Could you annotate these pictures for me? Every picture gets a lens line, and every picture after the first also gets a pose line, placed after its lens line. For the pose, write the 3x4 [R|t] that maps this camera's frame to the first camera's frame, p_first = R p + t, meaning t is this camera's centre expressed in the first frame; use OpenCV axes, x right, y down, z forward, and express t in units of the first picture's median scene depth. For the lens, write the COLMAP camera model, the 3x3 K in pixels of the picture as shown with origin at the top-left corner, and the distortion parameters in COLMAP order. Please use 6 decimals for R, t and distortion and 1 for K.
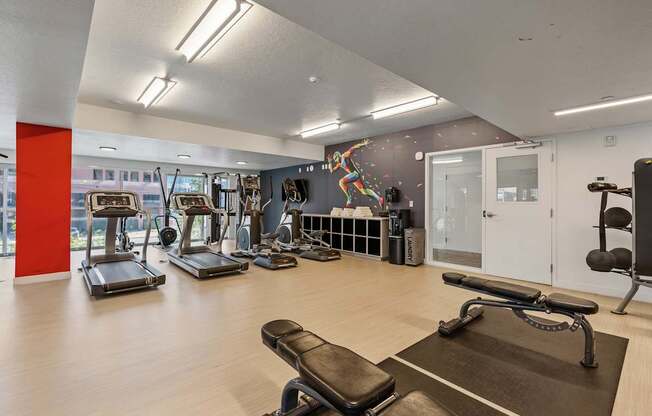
lens RADIAL K [[298.8, 0, 325.3], [0, 298.8, 201.1], [0, 0, 1]] dist [0.028423, 0.001169]
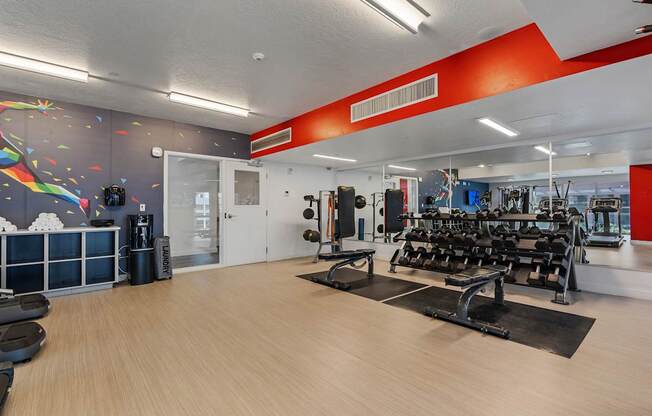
lens RADIAL K [[298.8, 0, 325.9], [0, 298.8, 209.2], [0, 0, 1]] dist [0.028423, 0.001169]
pose [[0.035787, -0.009263, 0.999317, -0.520878], [-0.002659, 0.999953, 0.009364, 0.004360], [-0.999356, -0.002992, 0.035761, 0.469300]]
